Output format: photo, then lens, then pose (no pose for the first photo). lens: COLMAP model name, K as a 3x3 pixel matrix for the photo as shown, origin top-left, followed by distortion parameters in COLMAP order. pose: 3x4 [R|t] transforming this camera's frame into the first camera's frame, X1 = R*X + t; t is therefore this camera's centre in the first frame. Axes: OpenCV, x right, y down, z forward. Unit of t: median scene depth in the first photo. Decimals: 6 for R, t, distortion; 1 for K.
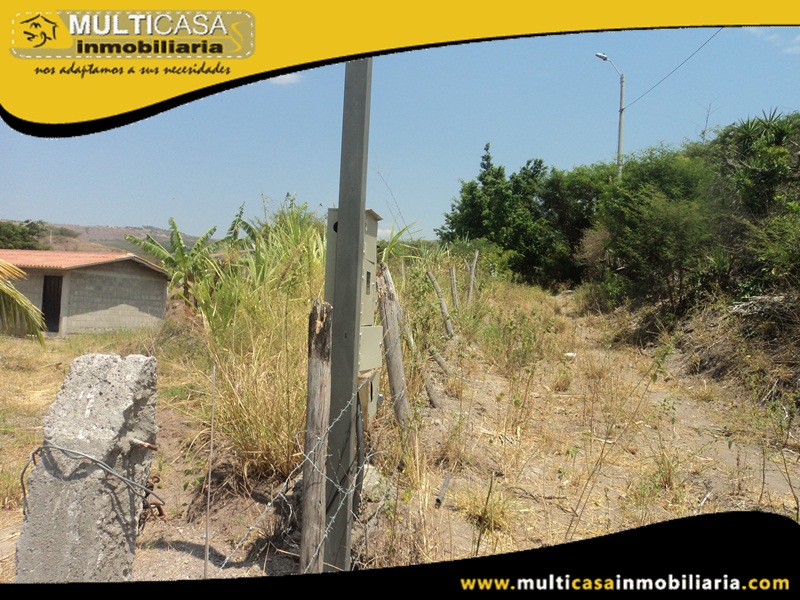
lens RADIAL K [[643.3, 0, 402.5], [0, 643.3, 297.9], [0, 0, 1]] dist [-0.022613, -0.003391]
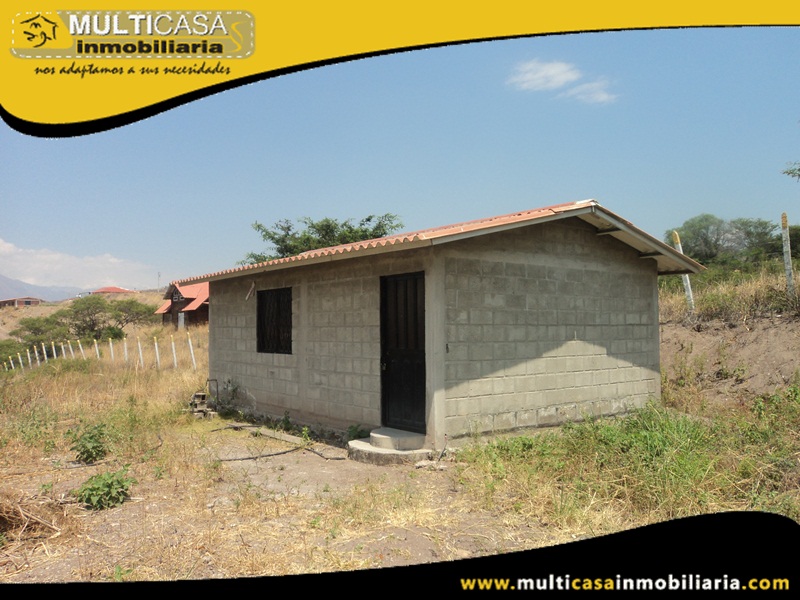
lens RADIAL K [[643.3, 0, 400.0], [0, 643.3, 299.6], [0, 0, 1]] dist [-0.022613, -0.003391]
pose [[0.868672, -0.087256, -0.487643, -0.351228], [0.071426, 0.996141, -0.051008, -0.001871], [0.490212, 0.009479, 0.871552, 0.646632]]
